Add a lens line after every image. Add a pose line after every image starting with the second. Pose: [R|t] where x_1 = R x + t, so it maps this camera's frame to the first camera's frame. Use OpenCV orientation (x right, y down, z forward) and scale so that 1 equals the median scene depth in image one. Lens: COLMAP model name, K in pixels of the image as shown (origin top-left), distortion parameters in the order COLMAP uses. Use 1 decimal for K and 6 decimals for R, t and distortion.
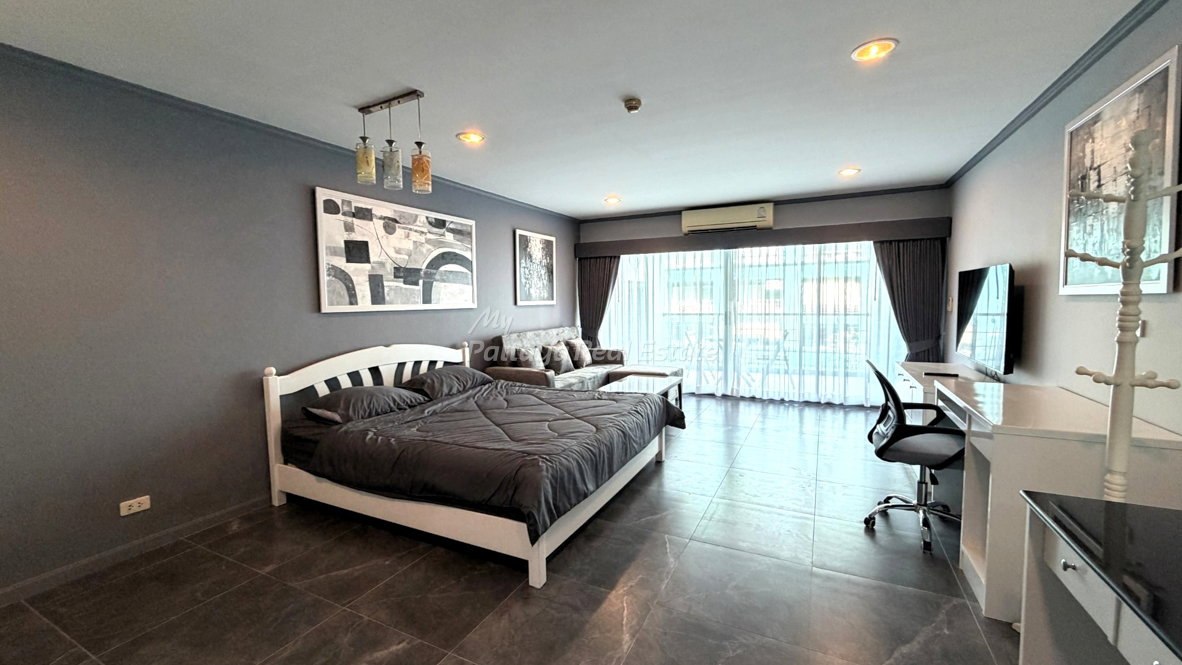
lens RADIAL K [[465.9, 0, 597.7], [0, 465.9, 332.7], [0, 0, 1]] dist [-0.002692, -0.000852]
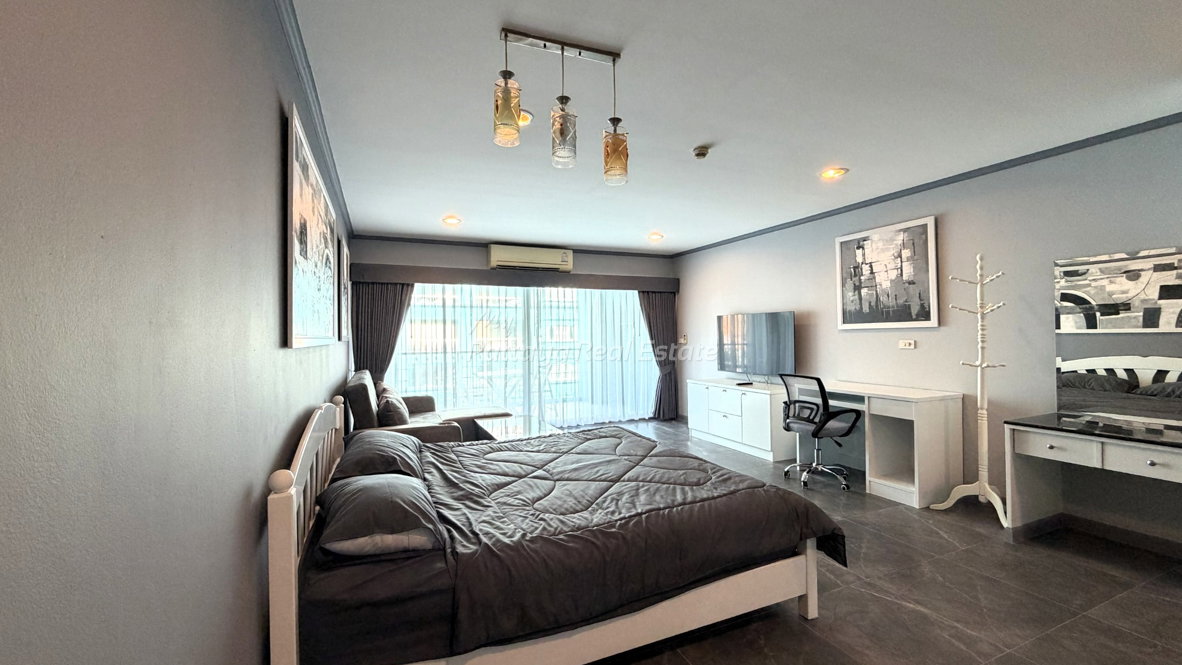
lens RADIAL K [[465.9, 0, 581.9], [0, 465.9, 333.1], [0, 0, 1]] dist [-0.002692, -0.000852]
pose [[0.646953, 0.009676, 0.762469, -0.479300], [0.058679, 0.996323, -0.062433, -0.005975], [-0.760269, 0.085132, 0.644006, 0.277166]]
